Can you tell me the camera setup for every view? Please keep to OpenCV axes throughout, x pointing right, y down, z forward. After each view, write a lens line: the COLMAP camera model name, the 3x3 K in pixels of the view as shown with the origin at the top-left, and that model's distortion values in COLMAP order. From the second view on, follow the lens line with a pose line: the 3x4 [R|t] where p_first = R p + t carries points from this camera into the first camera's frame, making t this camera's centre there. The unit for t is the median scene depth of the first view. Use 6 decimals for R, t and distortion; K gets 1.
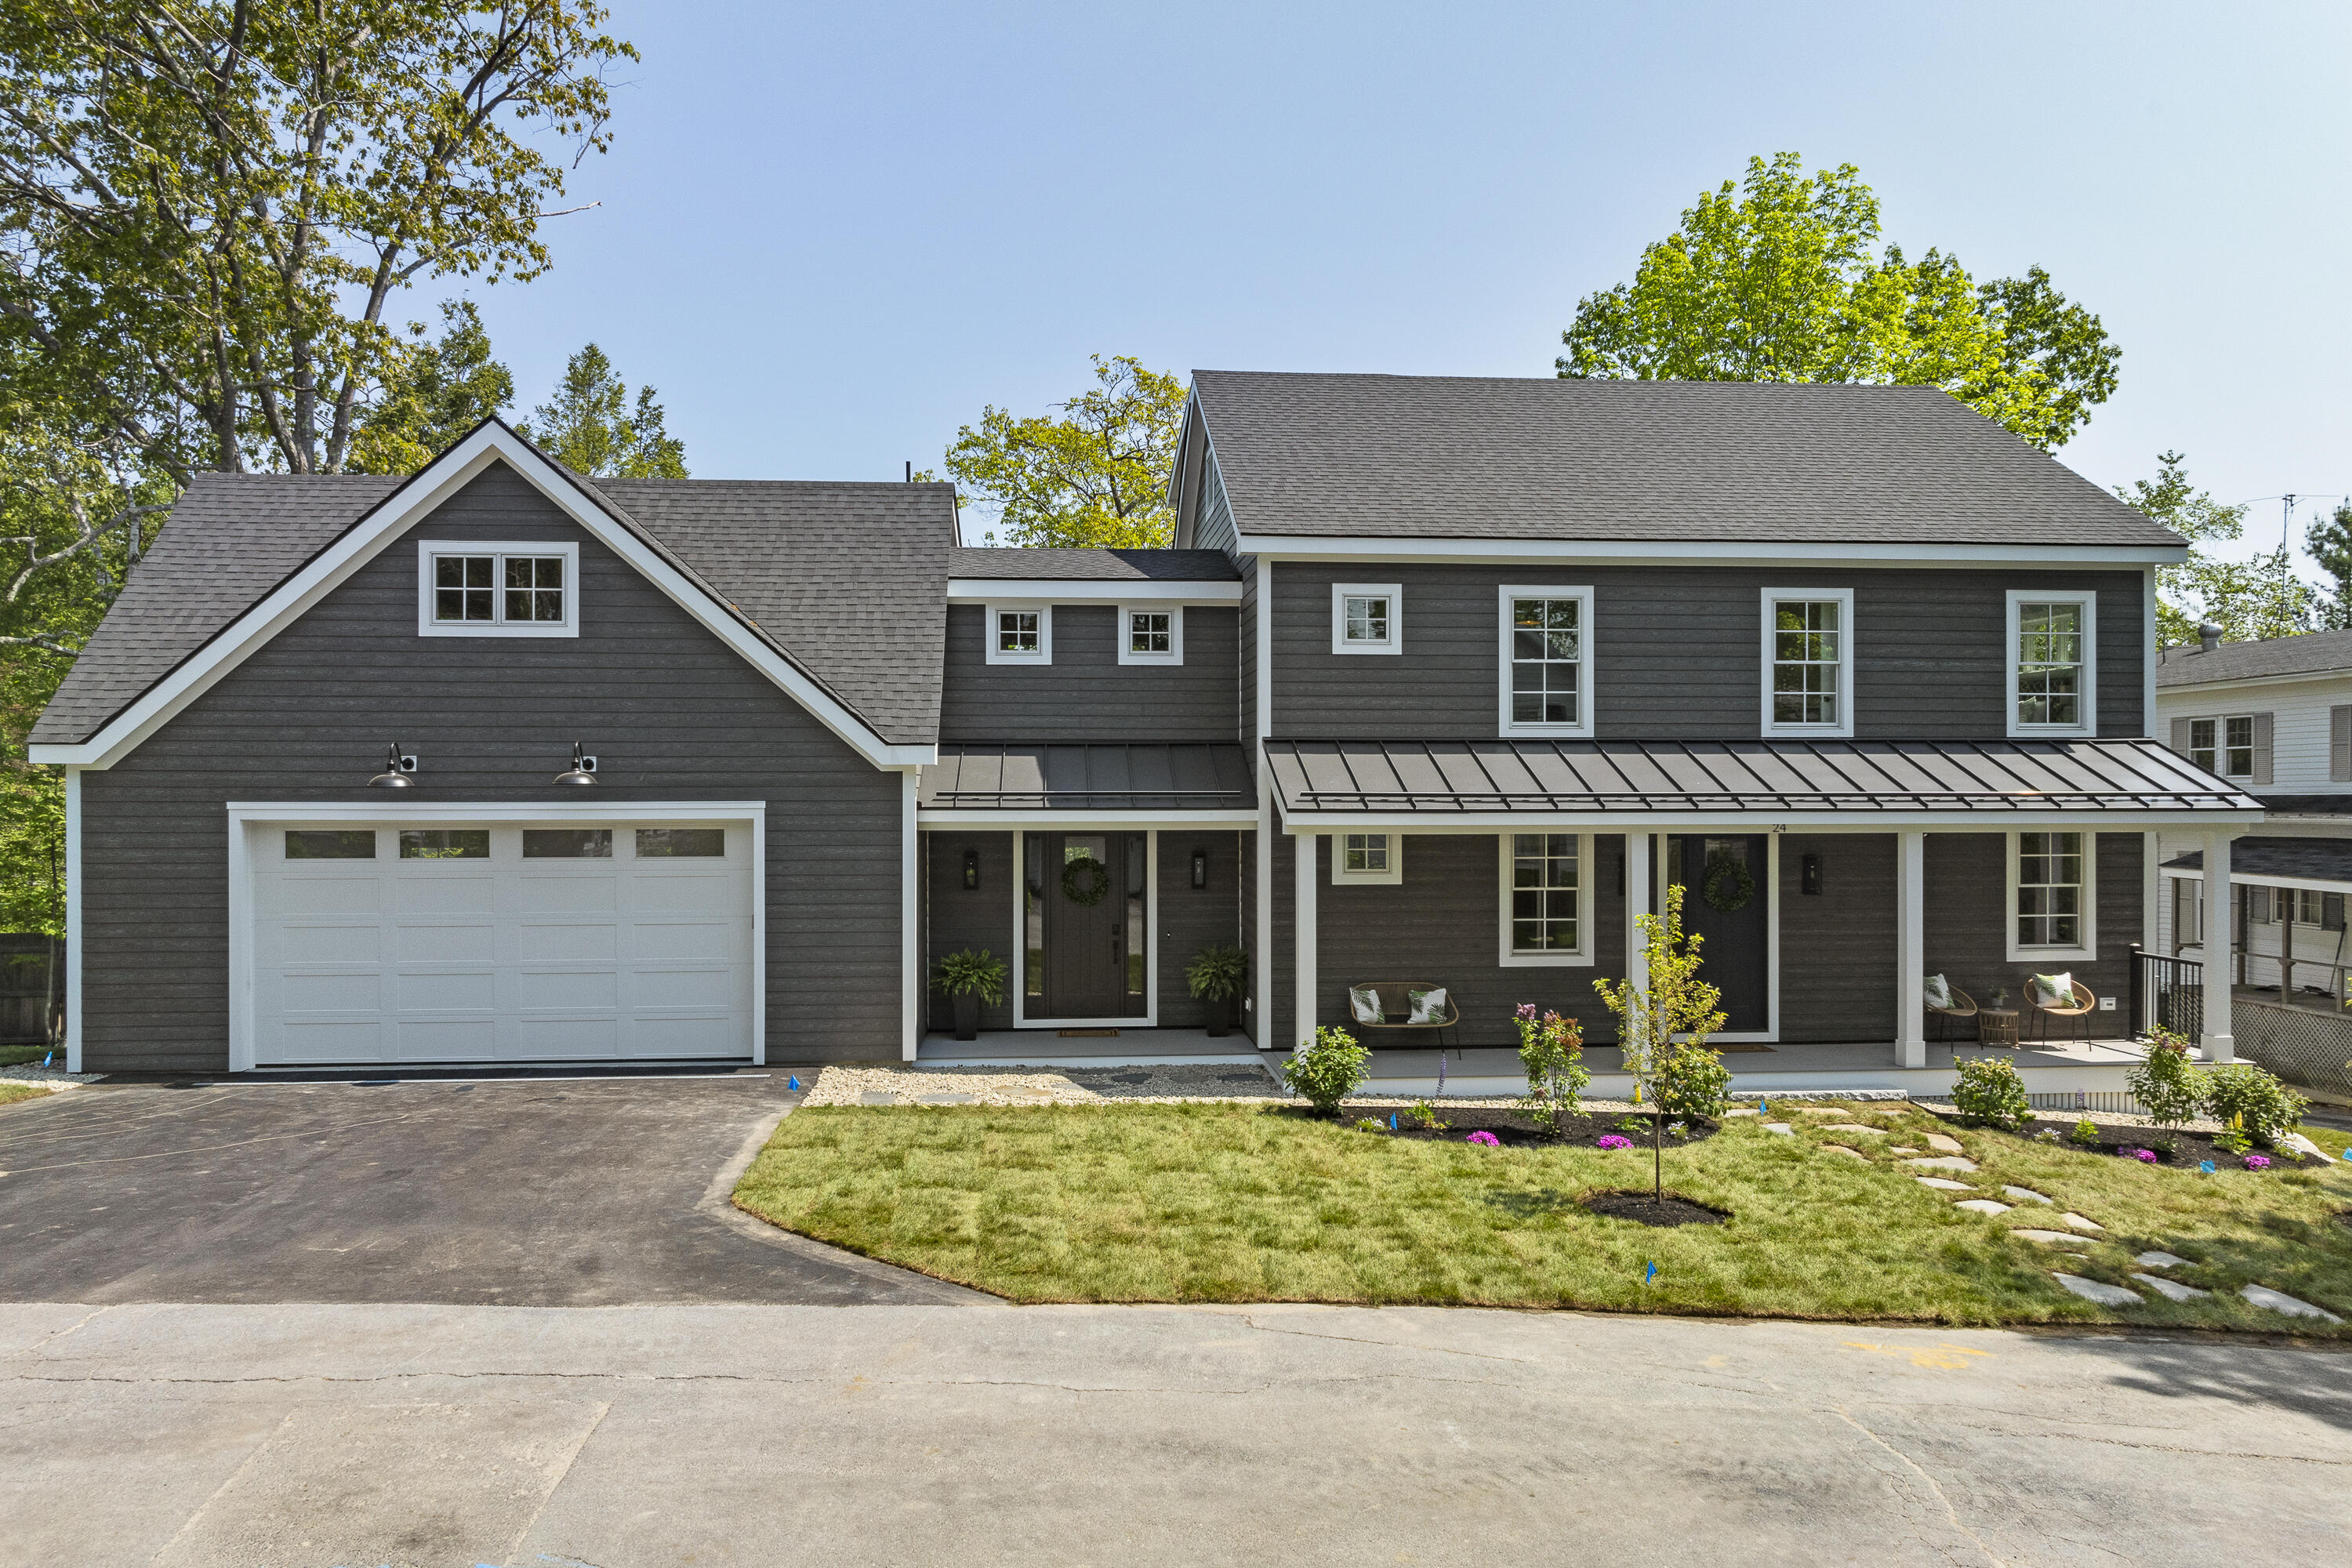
lens RADIAL K [[1633.5, 0, 1174.4], [0, 1633.5, 797.0], [0, 0, 1]] dist [-0.006398, -0.000322]
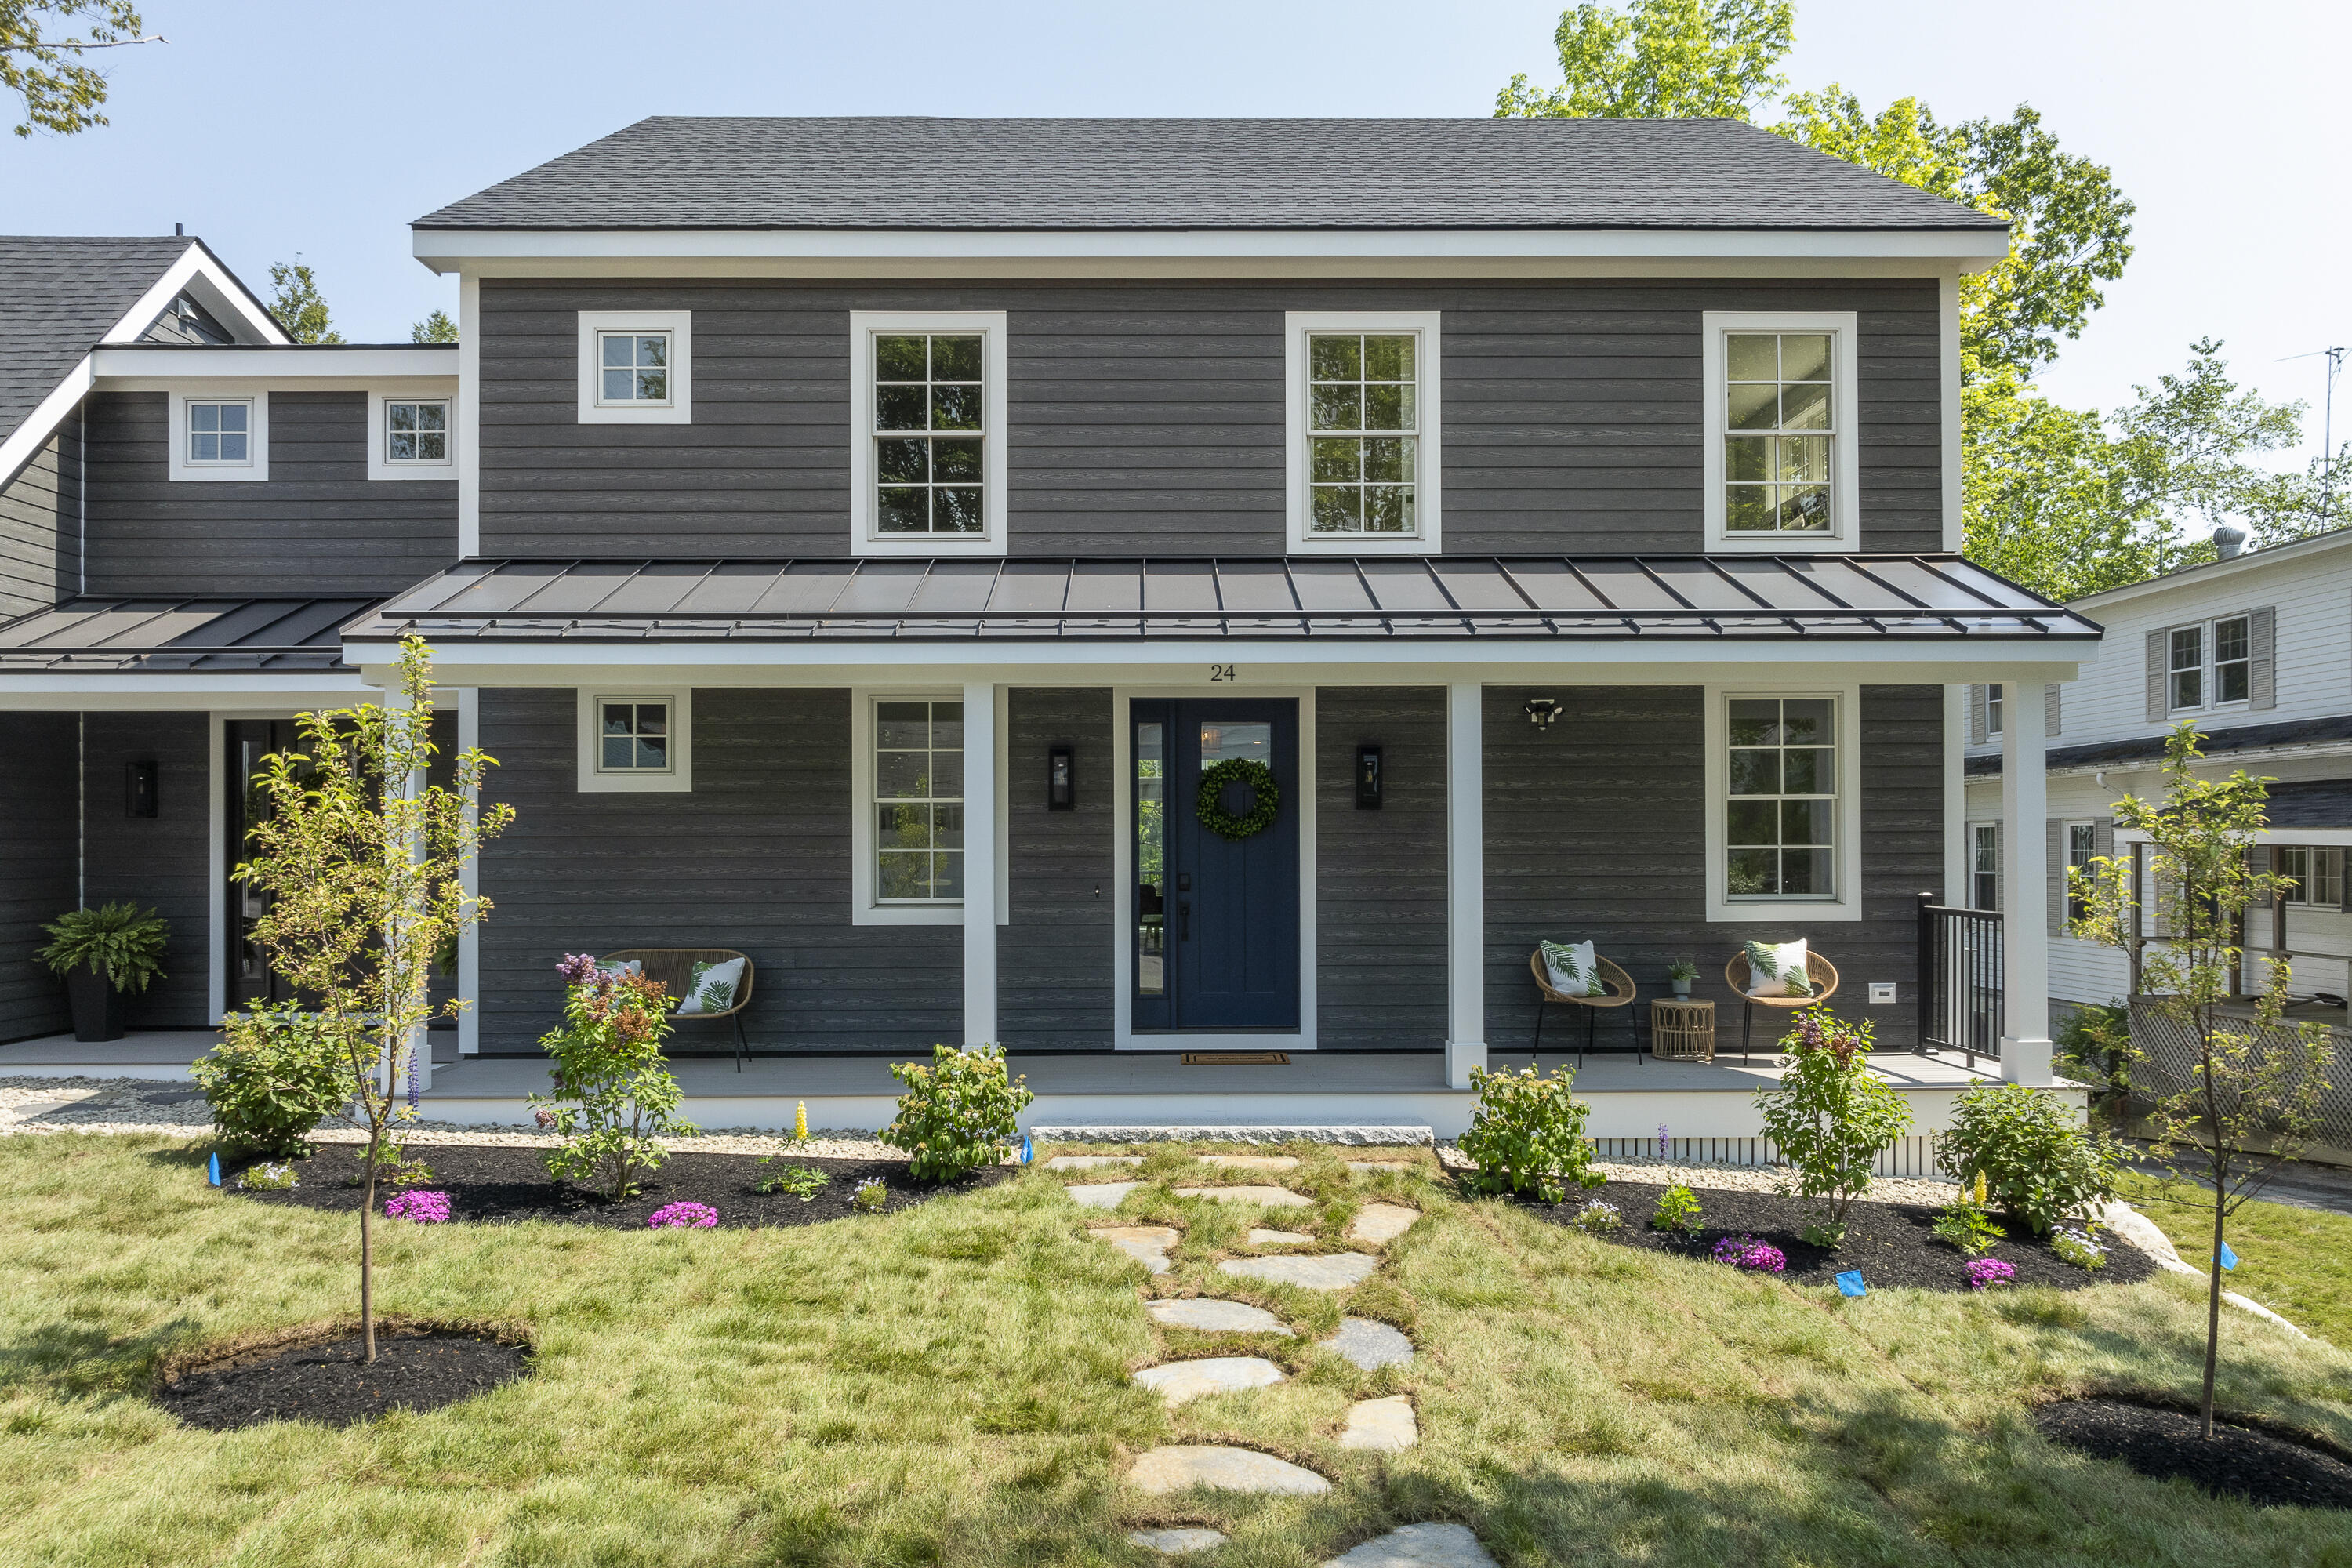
lens RADIAL K [[1631.3, 0, 1174.3], [0, 1631.3, 839.3], [0, 0, 1]] dist [0.002415, -0.005665]
pose [[0.997588, -0.002733, -0.069362, 0.358004], [0.002293, 0.999977, -0.006421, 0.074287], [0.069378, 0.006247, 0.997571, 0.382650]]
